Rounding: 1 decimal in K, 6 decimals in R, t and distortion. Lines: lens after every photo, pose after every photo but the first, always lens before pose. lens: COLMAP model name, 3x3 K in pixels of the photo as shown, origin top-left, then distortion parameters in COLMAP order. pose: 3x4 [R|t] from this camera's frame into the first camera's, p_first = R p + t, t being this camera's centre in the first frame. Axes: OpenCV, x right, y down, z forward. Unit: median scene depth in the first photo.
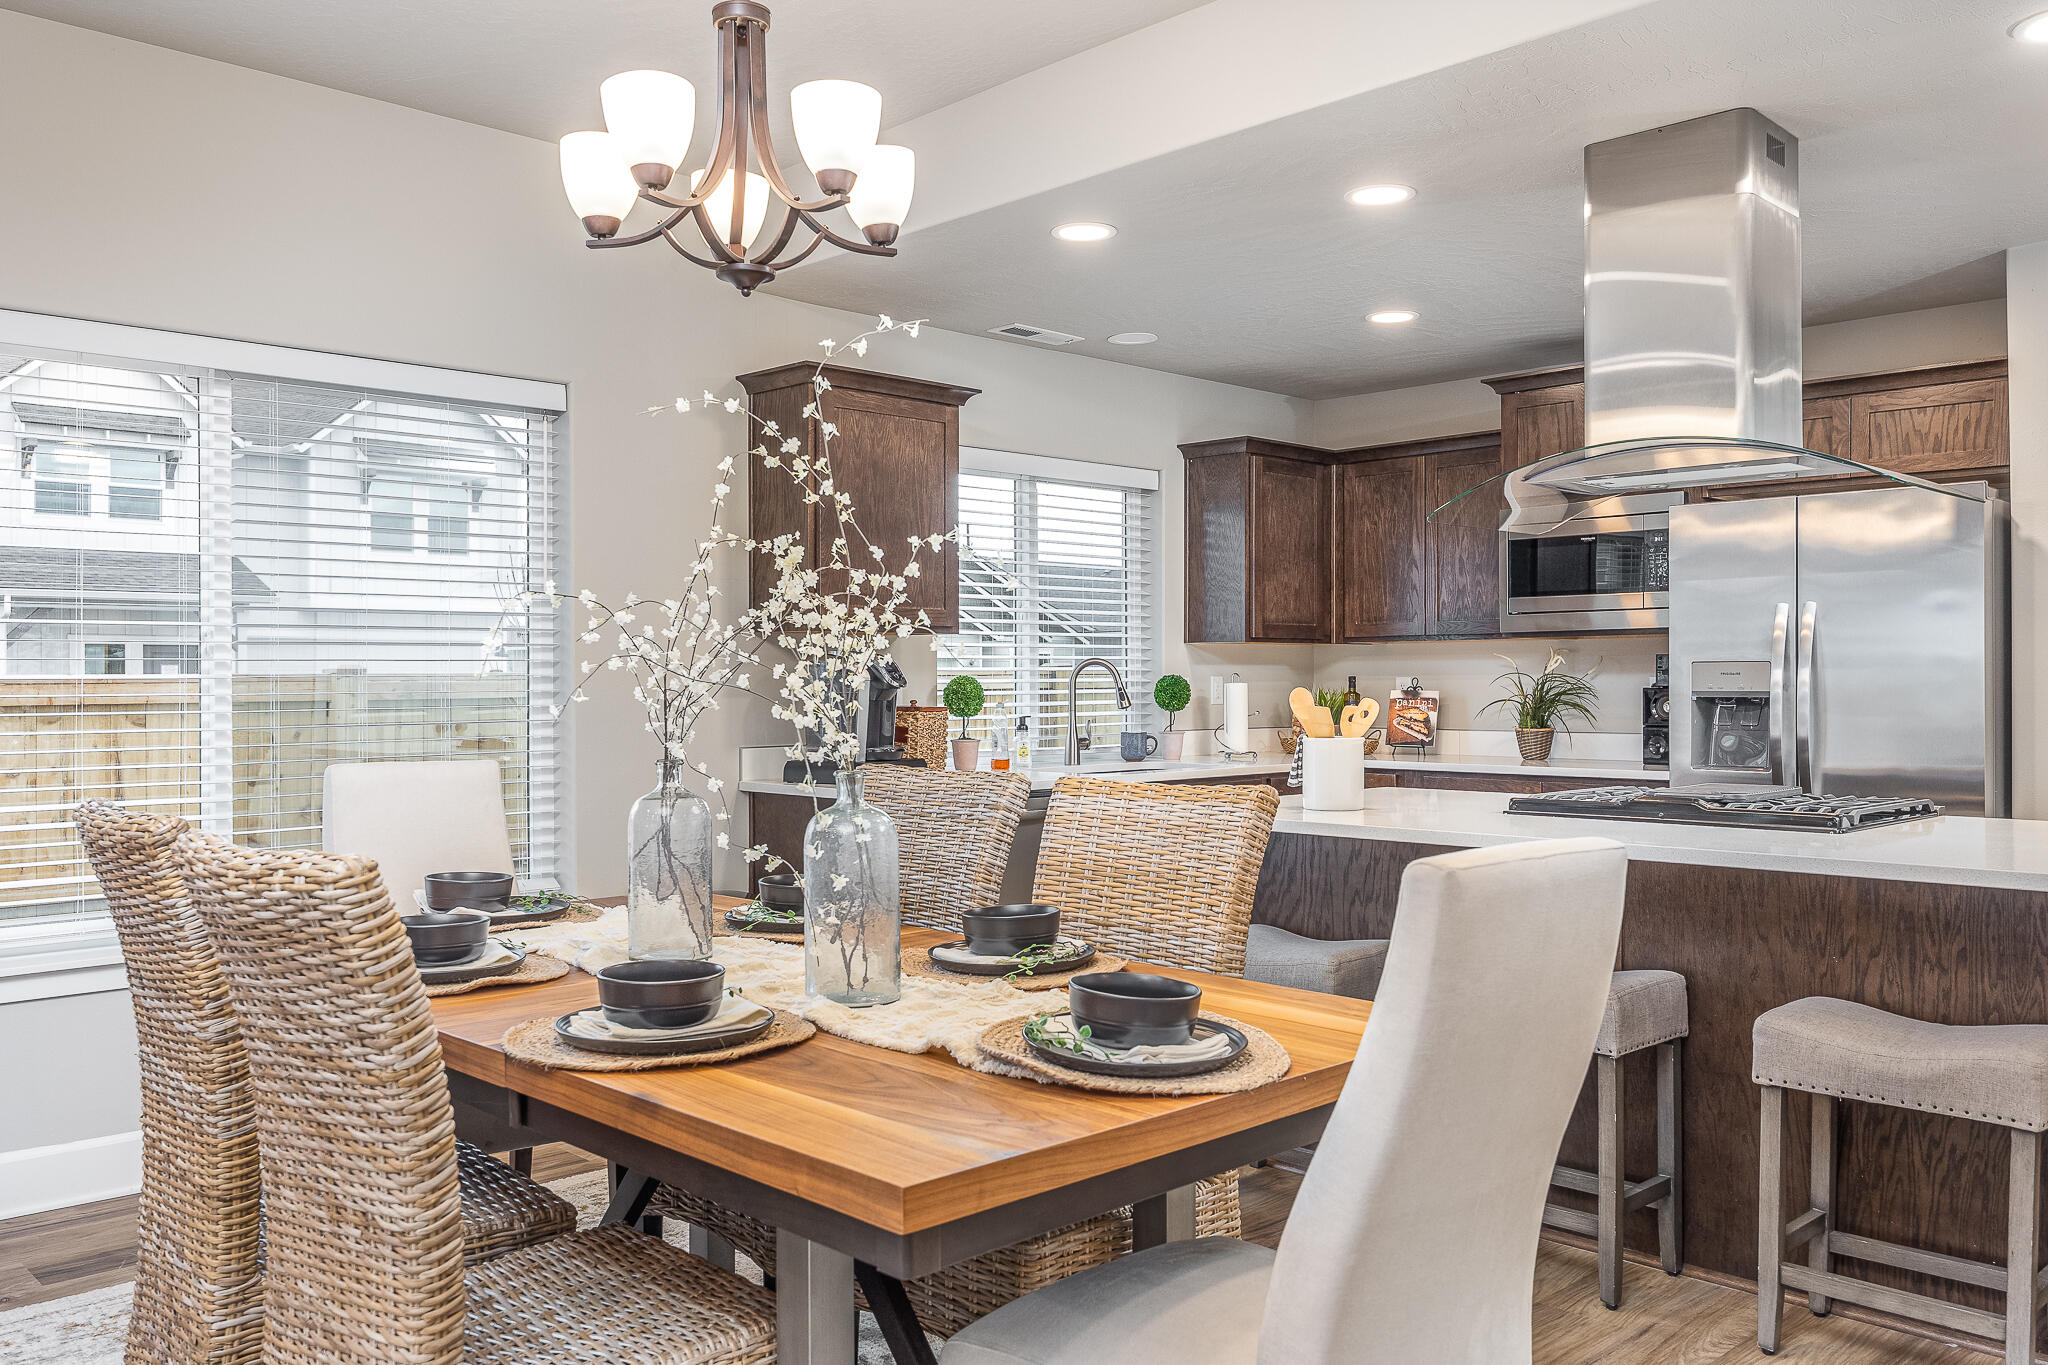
lens RADIAL K [[1618.3, 0, 1013.0], [0, 1618.3, 694.6], [0, 0, 1]] dist [-0.030516, -0.003251]
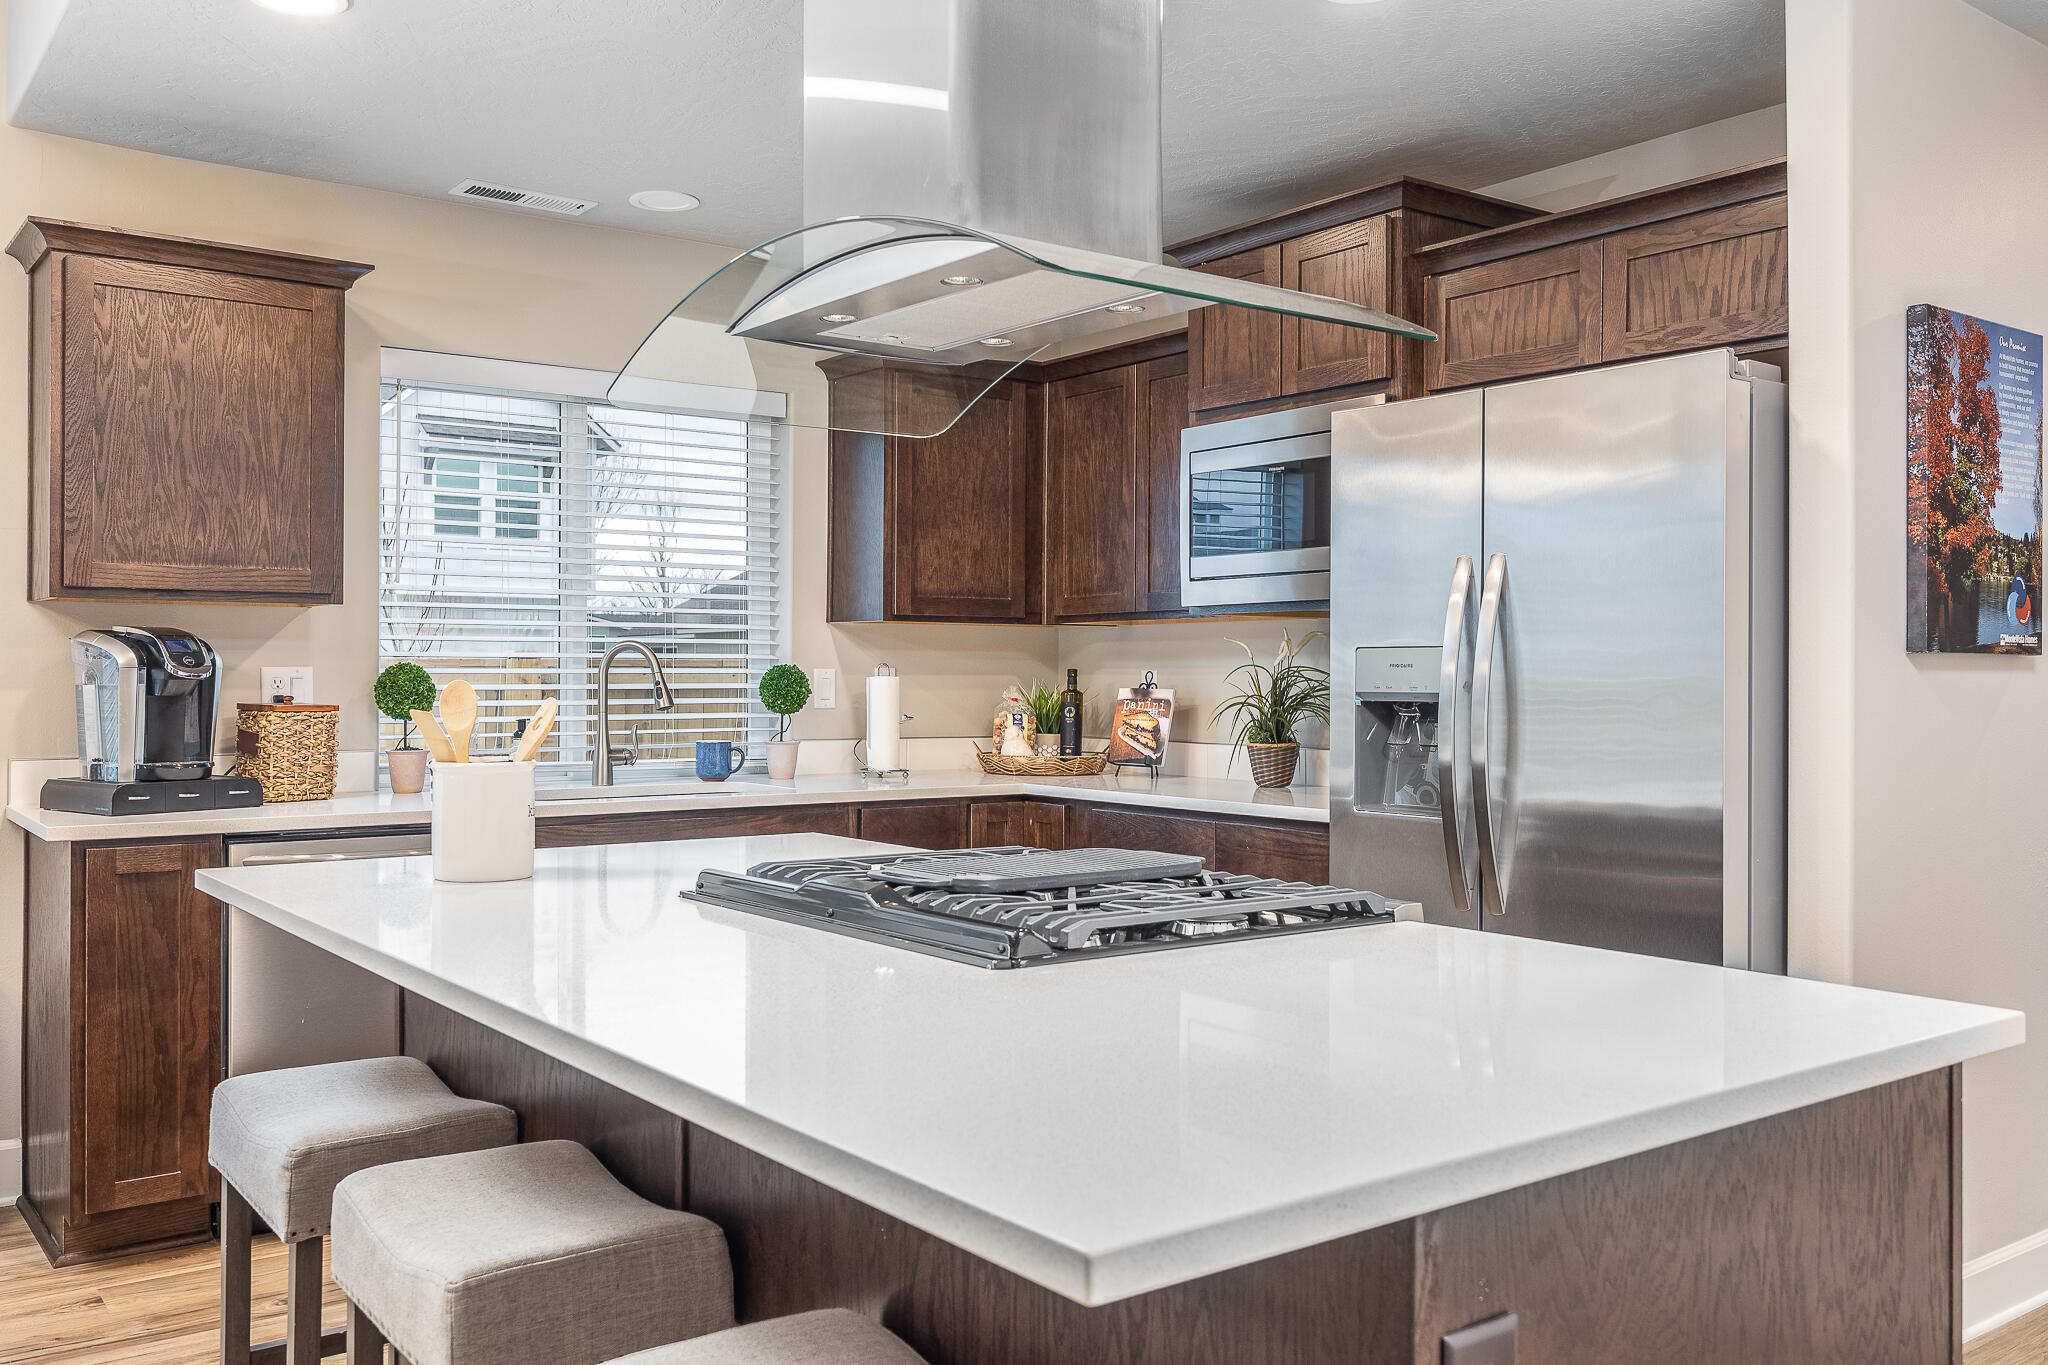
lens RADIAL K [[1723.4, 0, 1031.3], [0, 1723.4, 681.5], [0, 0, 1]] dist [-0.014377, -0.001441]
pose [[0.993408, 0.006795, -0.114434, 0.298219], [-0.007416, 0.999960, -0.005007, -0.001518], [0.114396, 0.005822, 0.993418, 0.228566]]
